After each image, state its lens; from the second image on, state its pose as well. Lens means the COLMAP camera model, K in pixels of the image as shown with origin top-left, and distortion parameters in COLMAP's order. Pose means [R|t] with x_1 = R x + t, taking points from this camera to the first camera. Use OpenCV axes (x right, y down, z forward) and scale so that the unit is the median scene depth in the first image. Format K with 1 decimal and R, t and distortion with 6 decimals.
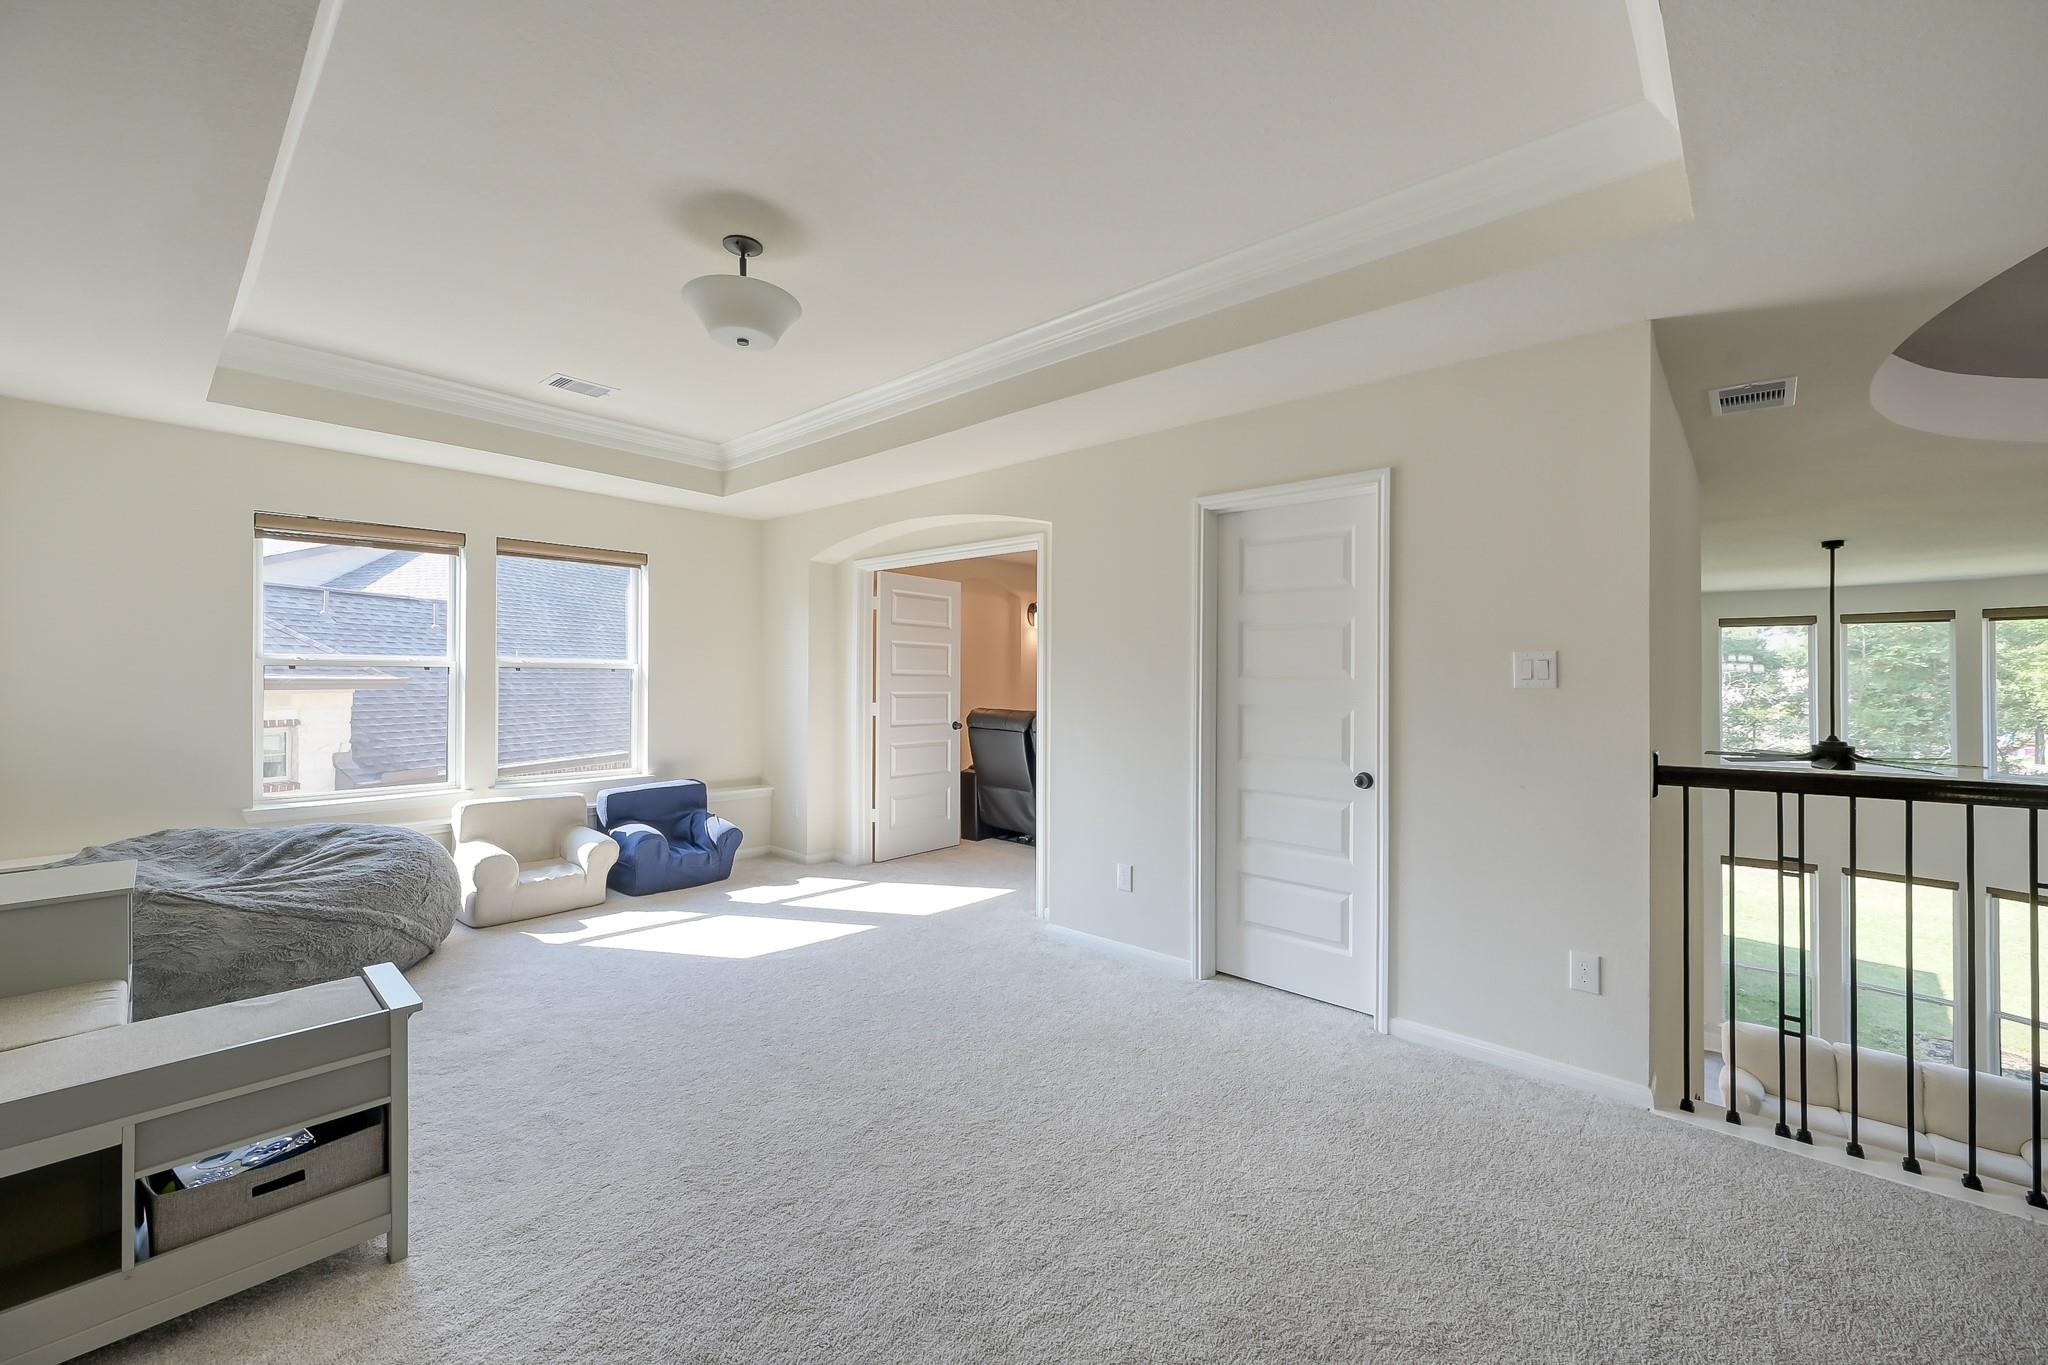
lens RADIAL K [[813.6, 0, 1024.7], [0, 813.6, 675.7], [0, 0, 1]] dist [-0.000788, 0.000229]
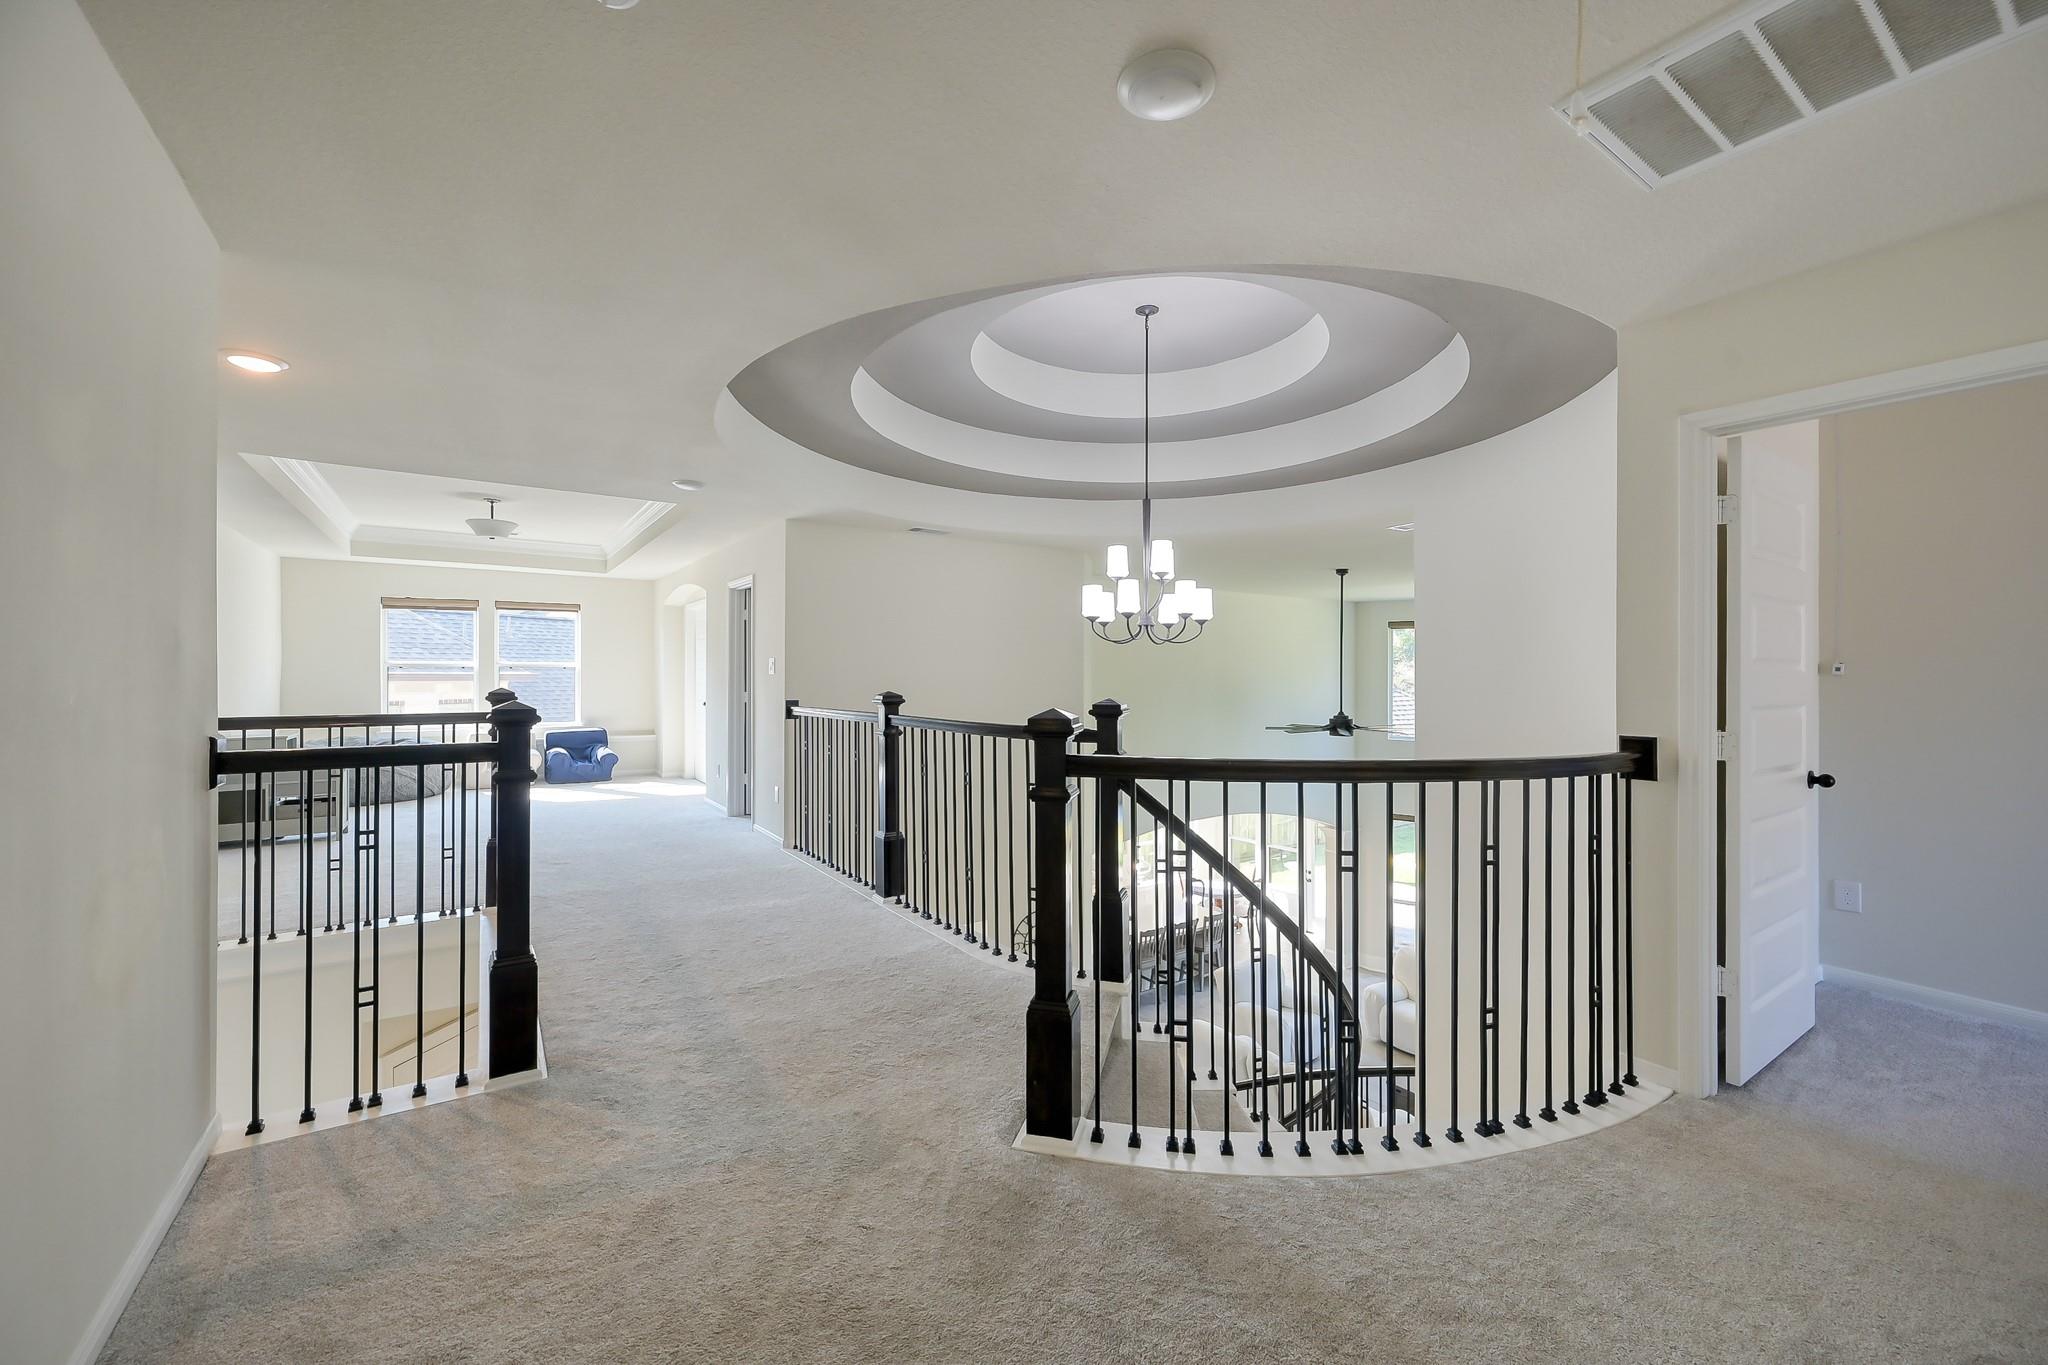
lens RADIAL K [[813.6, 0, 1023.5], [0, 813.6, 679.2], [0, 0, 1]] dist [-0.000788, 0.000229]
pose [[0.972963, -0.002227, -0.230951, 0.980146], [0.004814, 0.999932, 0.010638, 0.003351], [0.230912, -0.011462, 0.972907, -0.580920]]
